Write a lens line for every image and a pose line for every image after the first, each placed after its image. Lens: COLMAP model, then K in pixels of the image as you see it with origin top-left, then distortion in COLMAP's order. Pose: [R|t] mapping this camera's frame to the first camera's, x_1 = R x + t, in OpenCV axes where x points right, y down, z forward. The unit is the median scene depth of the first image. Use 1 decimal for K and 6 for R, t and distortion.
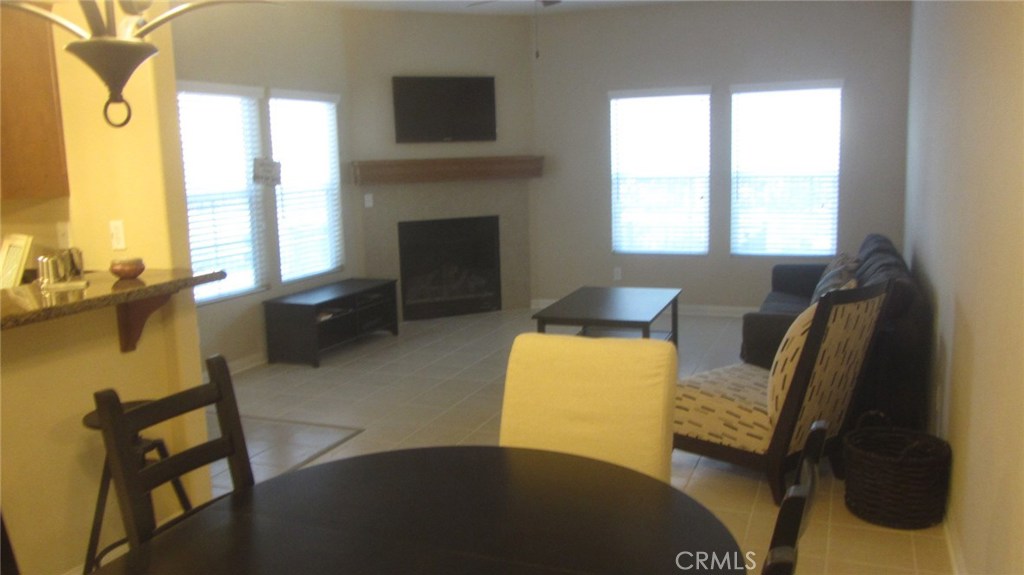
lens RADIAL K [[844.2, 0, 505.8], [0, 844.2, 290.8], [0, 0, 1]] dist [-0.034524, 0.014601]
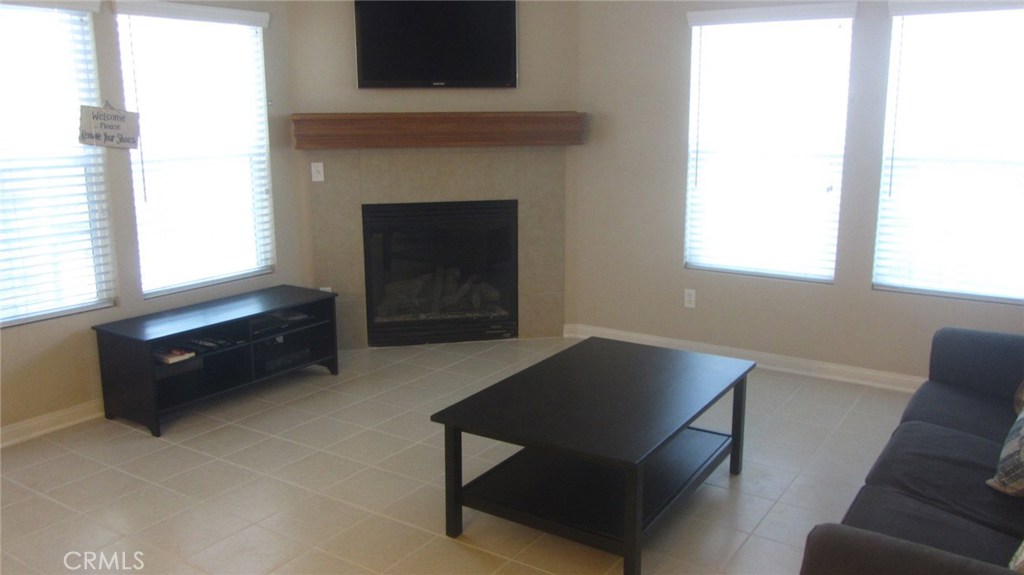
lens RADIAL K [[844.2, 0, 519.9], [0, 844.2, 281.3], [0, 0, 1]] dist [-0.034524, 0.014601]
pose [[0.979865, 0.065610, -0.188574, 0.134563], [-0.056746, 0.997032, 0.052030, -0.064136], [0.191428, -0.040281, 0.980680, 0.362088]]
